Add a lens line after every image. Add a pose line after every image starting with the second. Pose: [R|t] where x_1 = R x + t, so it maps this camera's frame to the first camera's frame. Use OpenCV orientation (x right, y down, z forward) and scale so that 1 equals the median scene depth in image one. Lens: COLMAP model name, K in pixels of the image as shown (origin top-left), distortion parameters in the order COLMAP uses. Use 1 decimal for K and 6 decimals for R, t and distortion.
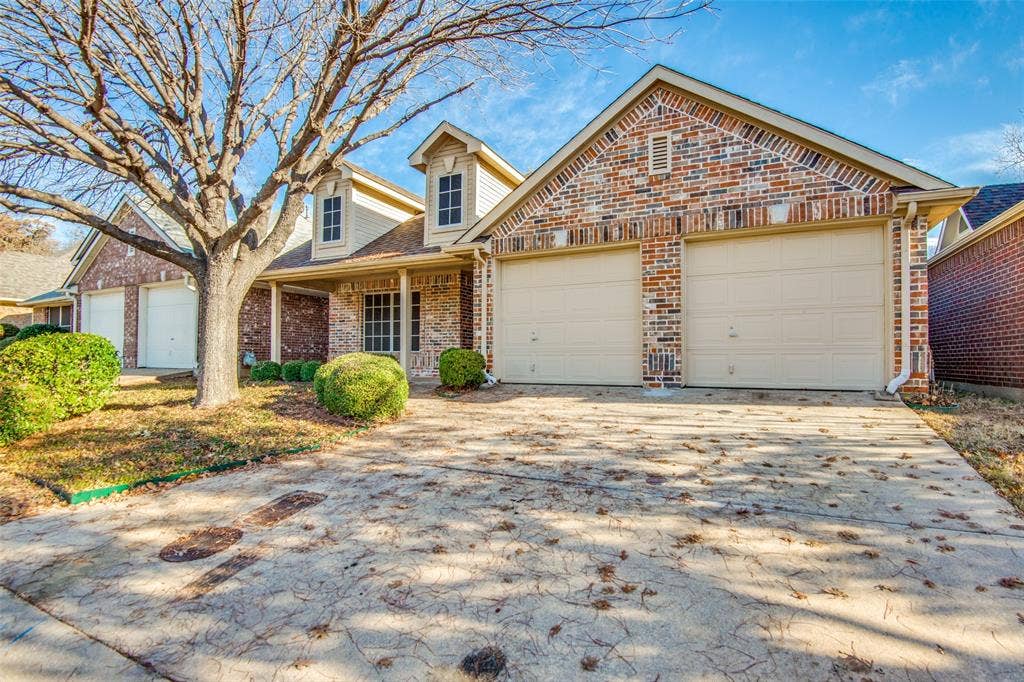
lens RADIAL K [[464.8, 0, 539.1], [0, 464.8, 343.6], [0, 0, 1]] dist [0.014373, -0.005237]
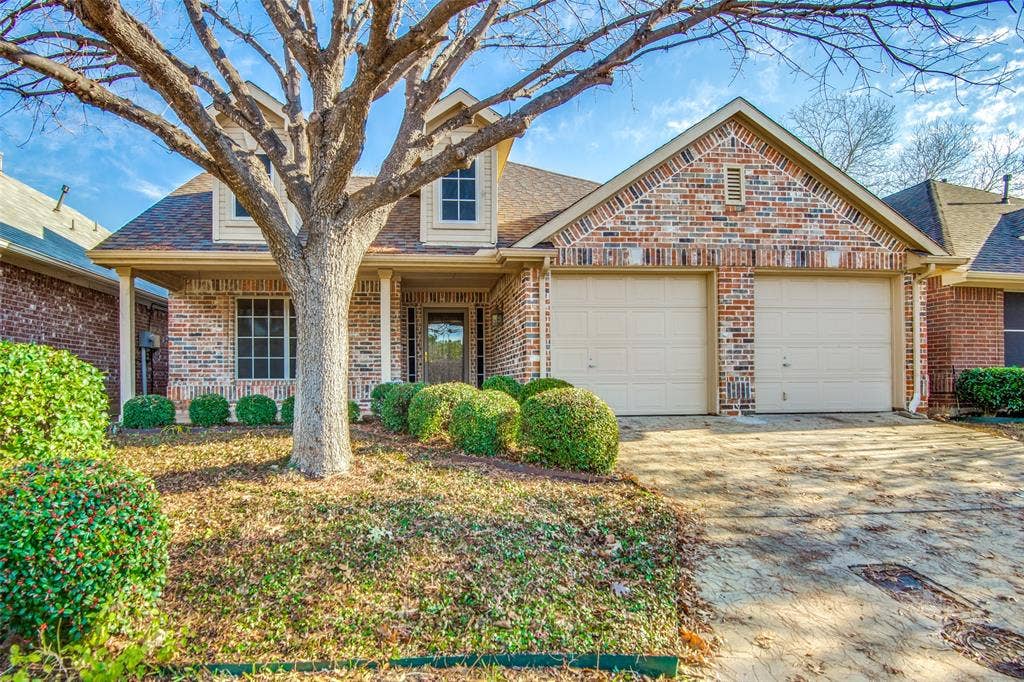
lens RADIAL K [[464.8, 0, 455.1], [0, 464.8, 371.4], [0, 0, 1]] dist [0.014373, -0.005237]
pose [[0.877305, 0.003626, 0.479919, -0.766282], [-0.008022, 0.999943, 0.007109, -0.004165], [-0.479866, -0.010087, 0.877284, 0.397841]]
